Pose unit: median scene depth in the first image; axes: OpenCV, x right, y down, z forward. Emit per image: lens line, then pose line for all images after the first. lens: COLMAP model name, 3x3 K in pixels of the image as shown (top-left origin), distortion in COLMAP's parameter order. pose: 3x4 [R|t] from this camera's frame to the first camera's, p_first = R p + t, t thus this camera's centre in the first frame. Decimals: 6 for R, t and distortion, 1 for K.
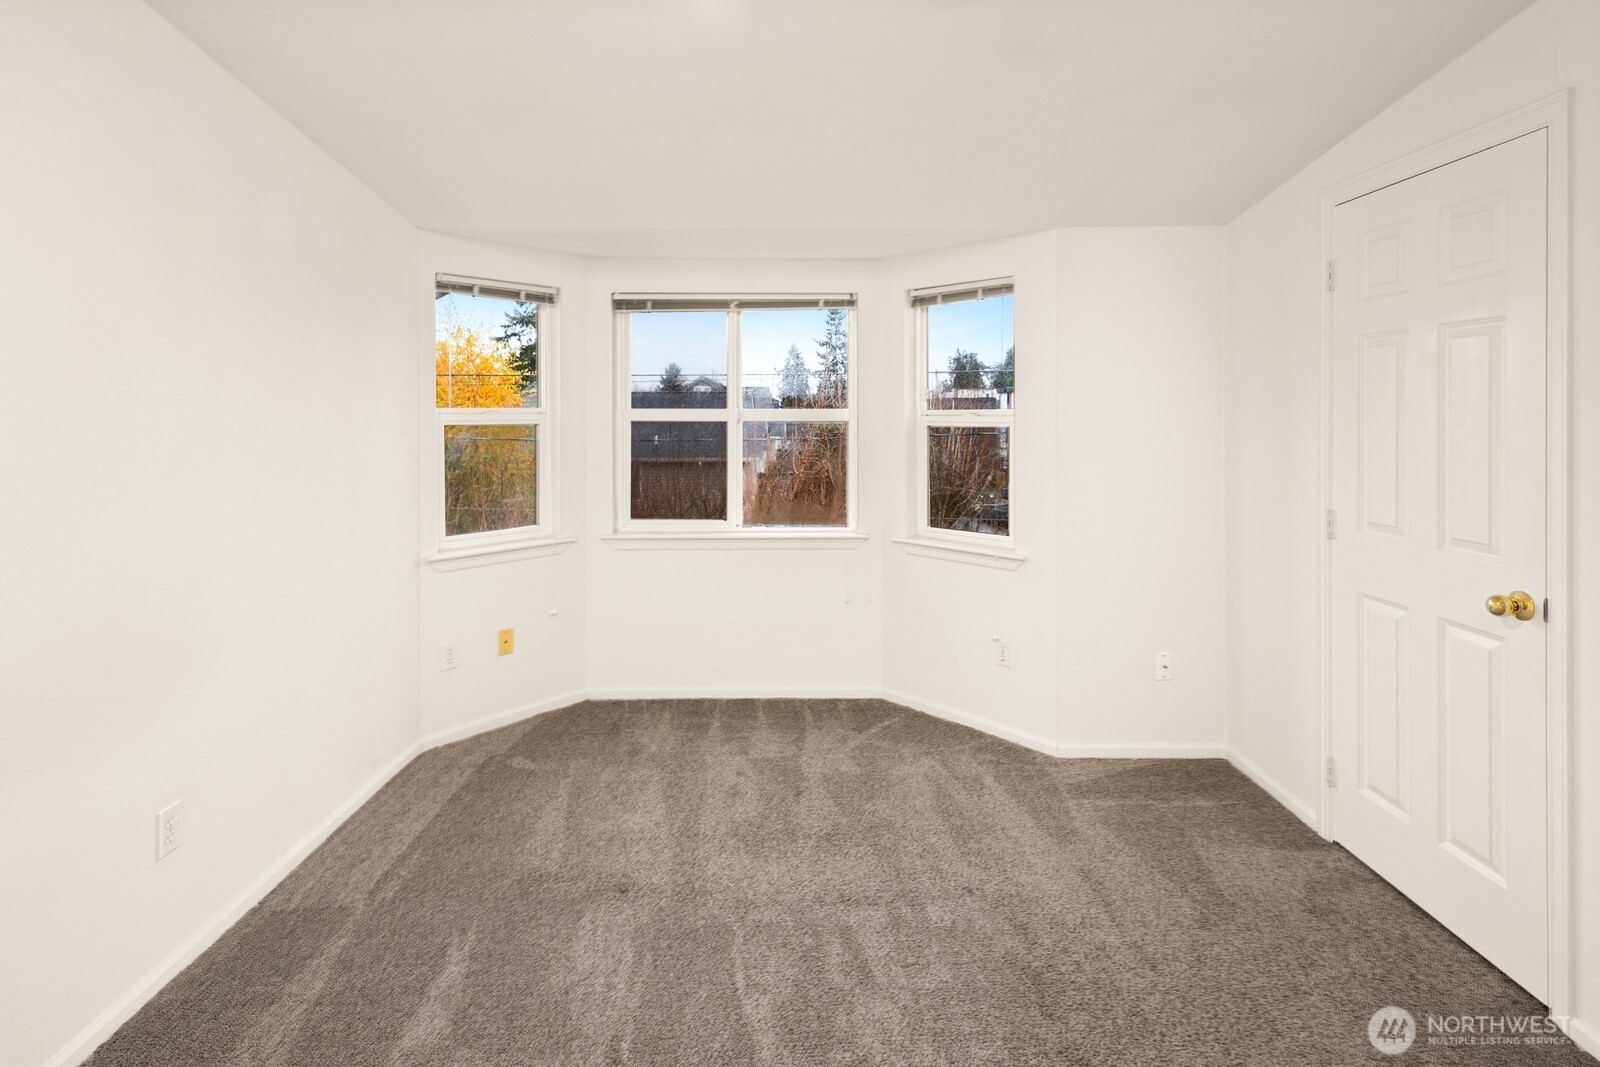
lens RADIAL K [[779.4, 0, 799.6], [0, 779.4, 414.6], [0, 0, 1]] dist [0.016730, -0.002036]
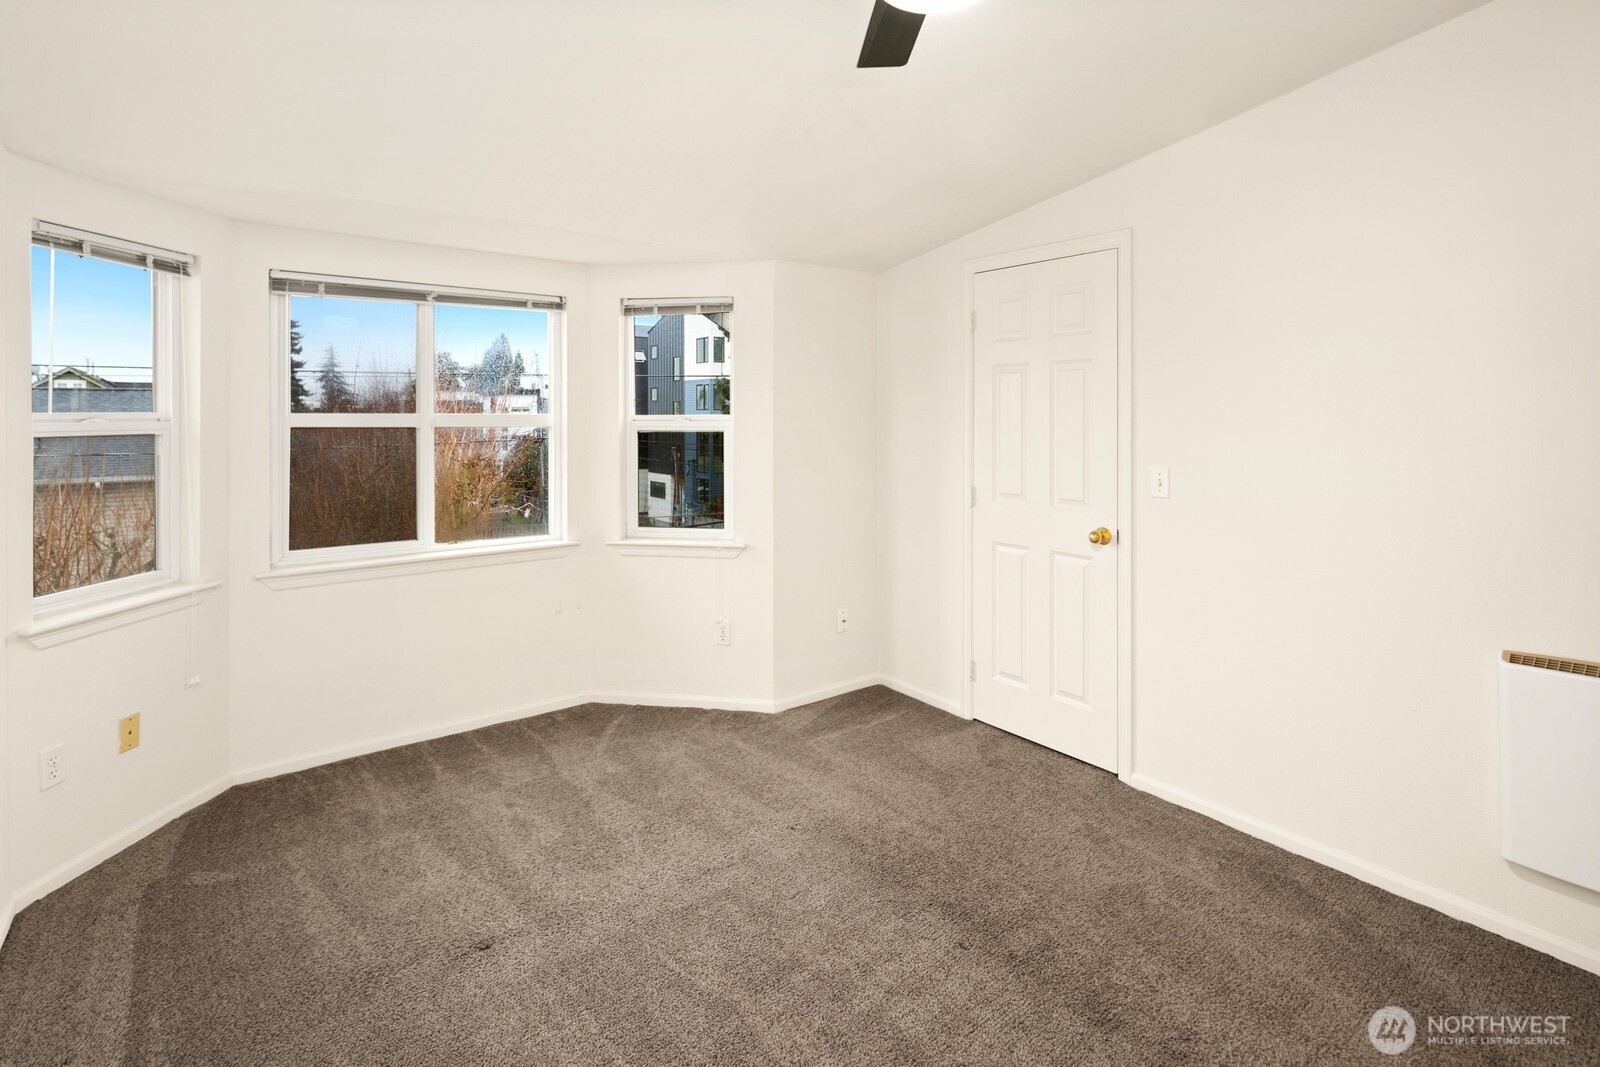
lens RADIAL K [[777.5, 0, 800.7], [0, 777.5, 415.3], [0, 0, 1]] dist [0.016694, -0.007613]
pose [[0.806313, 0.000087, 0.591489, -0.345684], [0.001502, 0.999996, -0.002195, -0.004154], [-0.591487, 0.002658, 0.806310, 0.039847]]
